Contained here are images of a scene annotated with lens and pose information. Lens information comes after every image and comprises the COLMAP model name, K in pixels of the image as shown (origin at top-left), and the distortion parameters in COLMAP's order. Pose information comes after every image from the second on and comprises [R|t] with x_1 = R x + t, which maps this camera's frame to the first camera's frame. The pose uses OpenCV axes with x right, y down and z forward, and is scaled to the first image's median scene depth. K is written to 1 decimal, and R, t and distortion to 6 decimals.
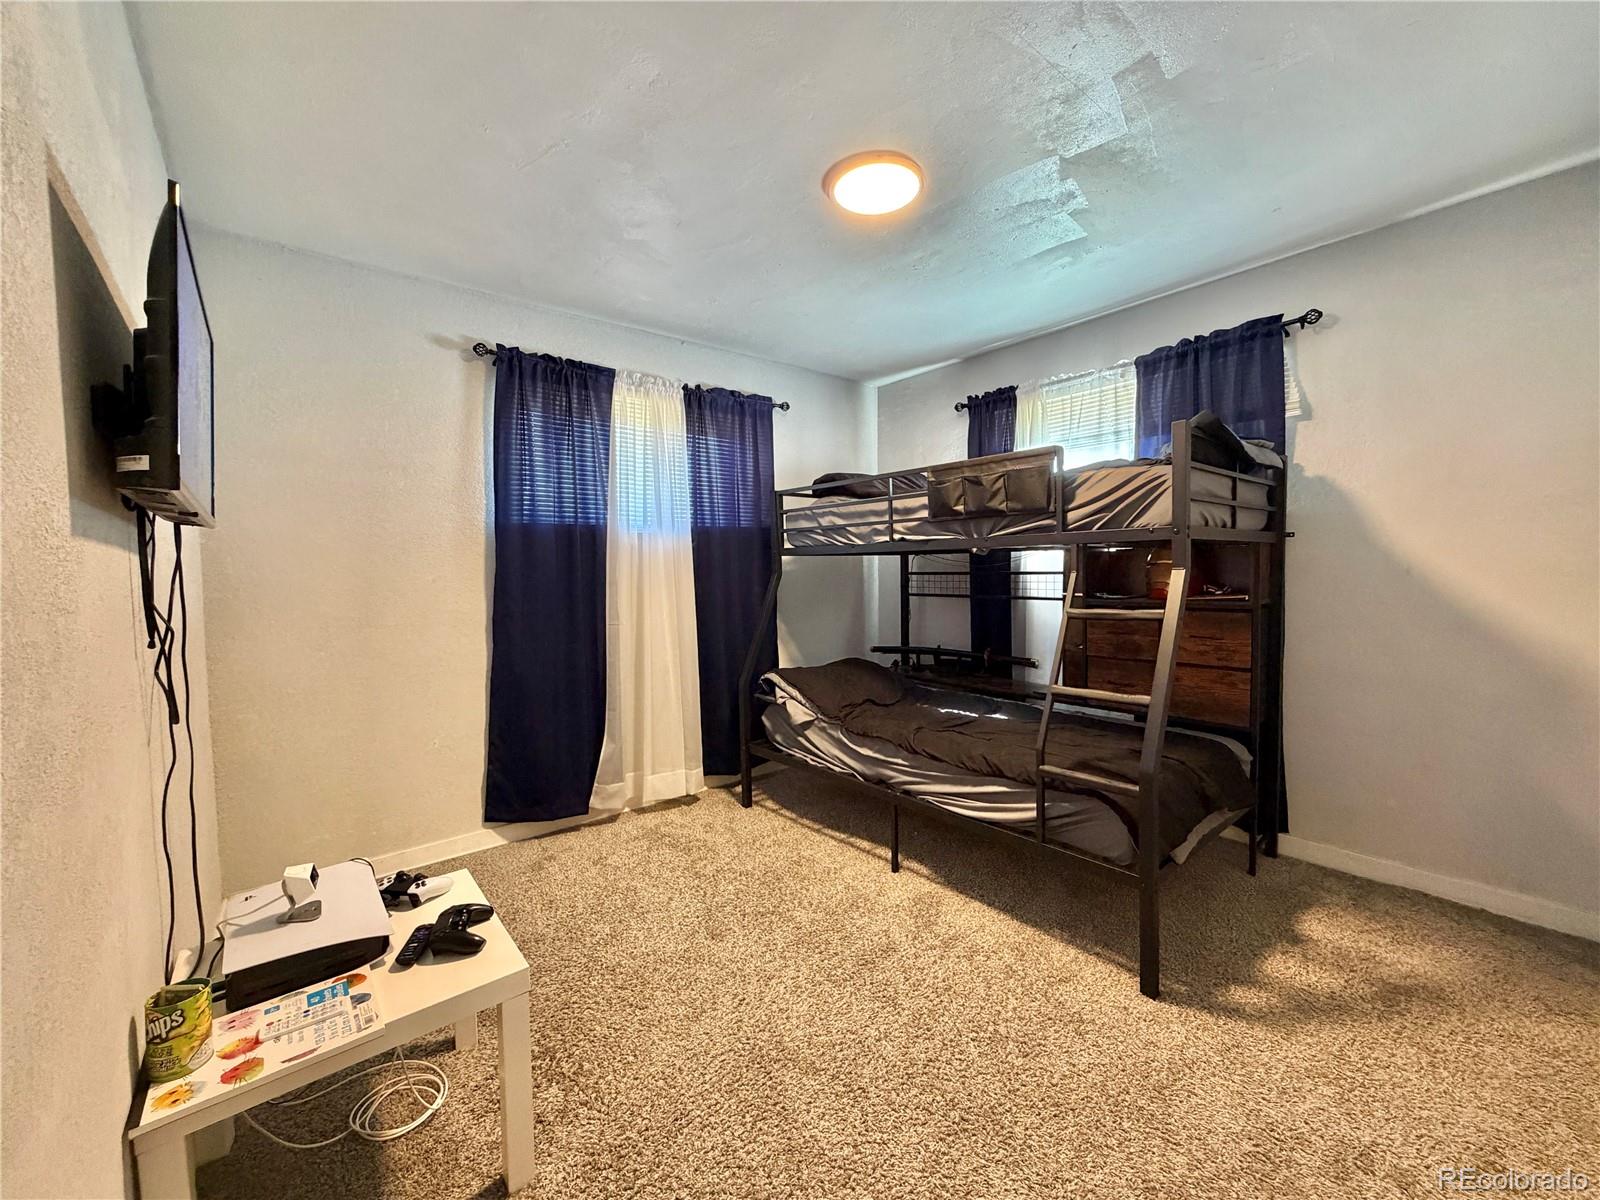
lens RADIAL K [[637.8, 0, 801.3], [0, 637.8, 598.6], [0, 0, 1]] dist [0.003699, -0.000127]
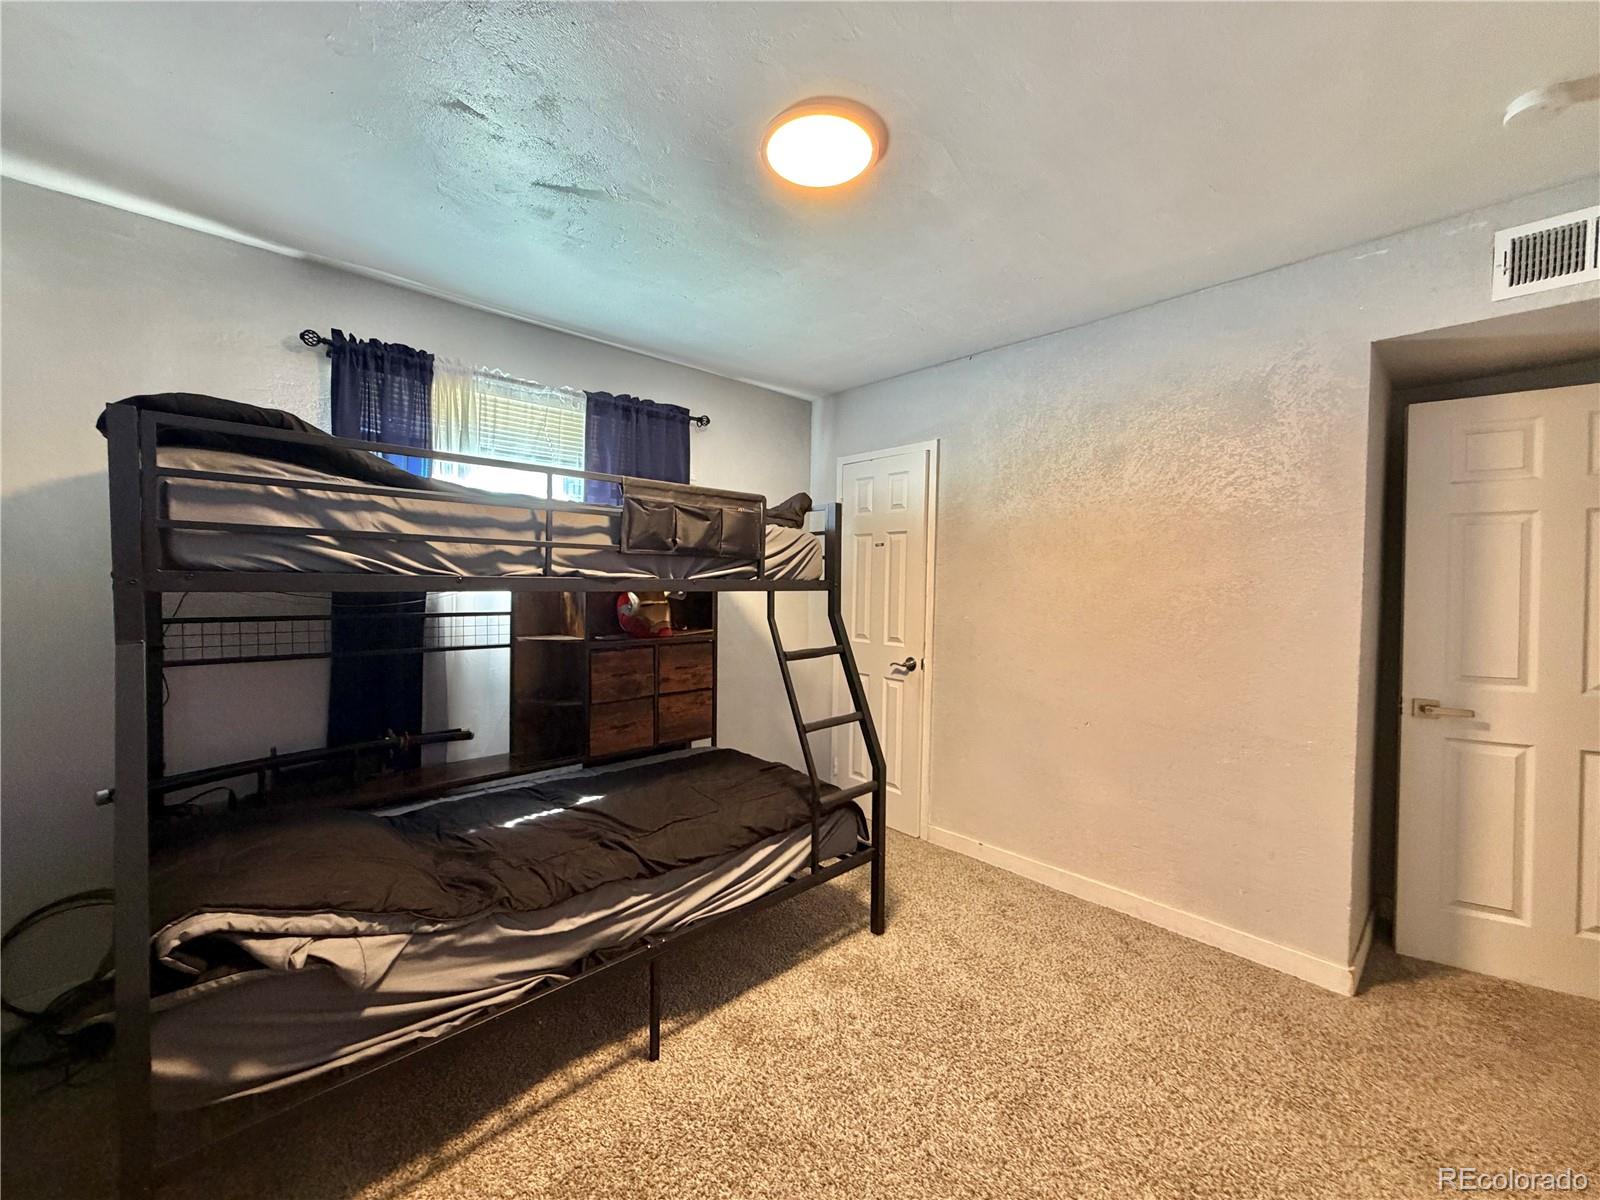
lens RADIAL K [[637.8, 0, 801.4], [0, 637.8, 596.8], [0, 0, 1]] dist [0.003699, -0.000127]
pose [[-0.057371, -0.008160, 0.998320, -0.472689], [0.035165, 0.999330, 0.010189, -0.062740], [-0.997733, 0.035691, -0.057045, 0.741818]]
